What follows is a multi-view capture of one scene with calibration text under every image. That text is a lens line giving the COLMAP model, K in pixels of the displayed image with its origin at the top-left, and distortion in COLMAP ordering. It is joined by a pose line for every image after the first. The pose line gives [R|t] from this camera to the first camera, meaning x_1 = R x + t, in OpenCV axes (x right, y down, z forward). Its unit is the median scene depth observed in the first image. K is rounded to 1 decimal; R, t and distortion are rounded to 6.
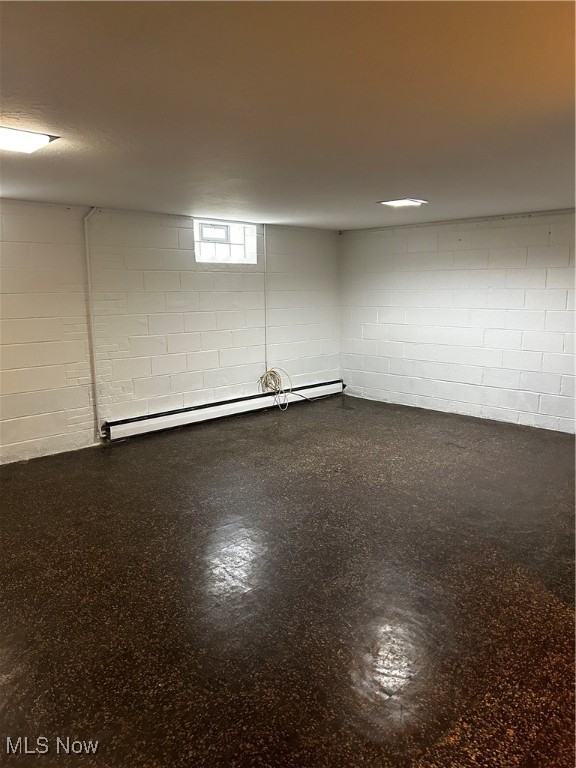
lens RADIAL K [[580.6, 0, 287.0], [0, 580.6, 386.0], [0, 0, 1]] dist [0.053722, -0.065502]
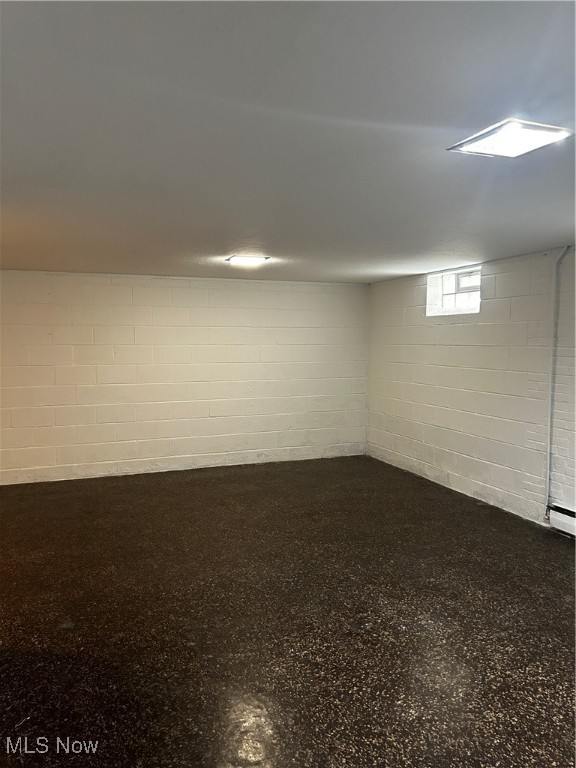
lens RADIAL K [[580.6, 0, 287.4], [0, 580.6, 382.1], [0, 0, 1]] dist [0.053722, -0.065502]
pose [[-0.408839, 0.076372, -0.909405, 0.622829], [-0.151172, 0.977058, 0.150015, -0.184915], [0.899999, 0.198809, -0.387914, 1.023303]]
